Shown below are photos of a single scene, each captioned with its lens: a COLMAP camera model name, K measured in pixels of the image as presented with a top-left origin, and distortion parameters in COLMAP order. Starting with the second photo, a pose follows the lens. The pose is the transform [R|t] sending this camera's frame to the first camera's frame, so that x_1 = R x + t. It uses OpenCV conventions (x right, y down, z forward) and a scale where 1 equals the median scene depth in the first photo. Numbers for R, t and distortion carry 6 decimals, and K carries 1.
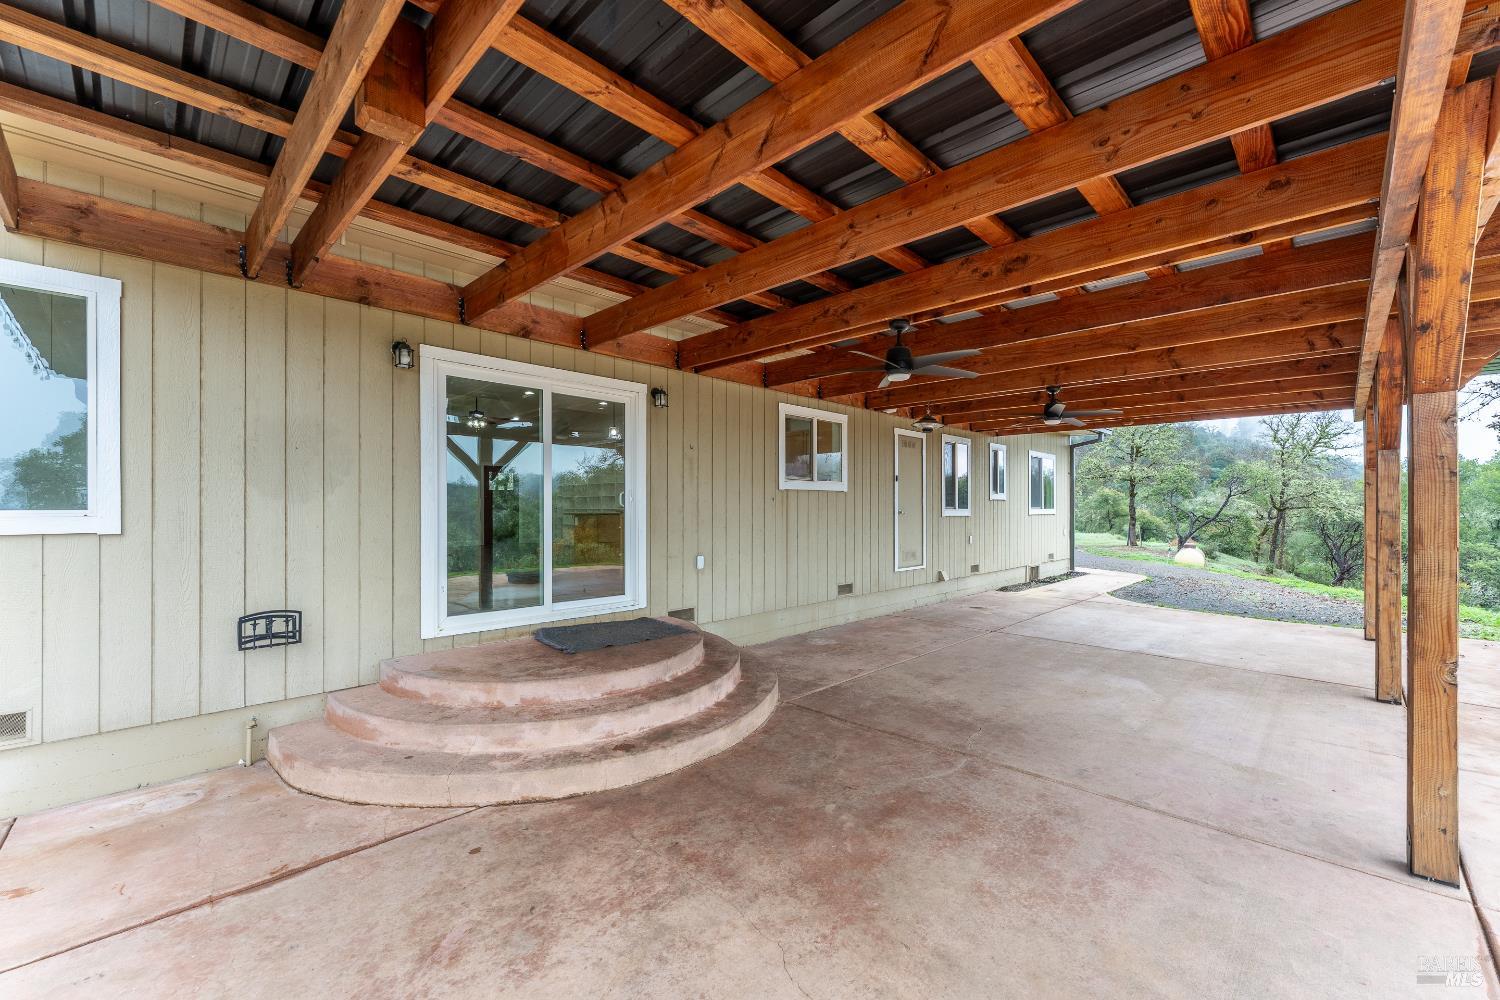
lens RADIAL K [[607.5, 0, 752.9], [0, 607.5, 502.1], [0, 0, 1]] dist [-0.001565, -0.000495]
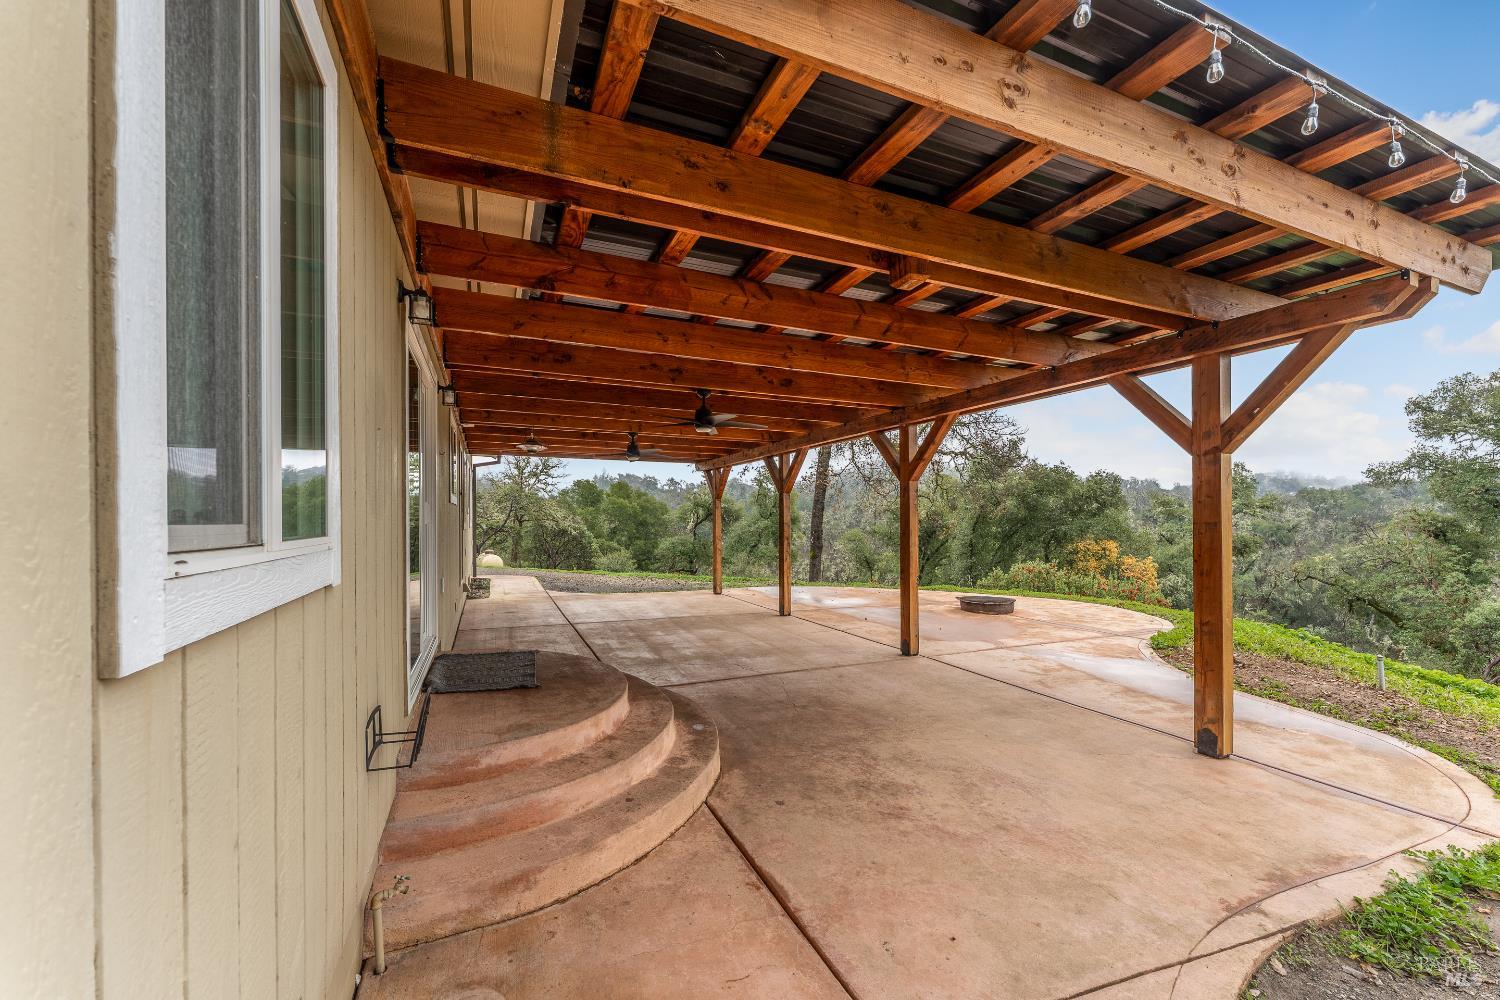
lens RADIAL K [[607.5, 0, 752.9], [0, 607.5, 502.1], [0, 0, 1]] dist [-0.001565, -0.000495]
pose [[0.374043, 0.025111, 0.927072, -1.309441], [-0.006420, 0.999680, -0.024488, -0.004438], [-0.927389, 0.003208, 0.374084, 0.470319]]
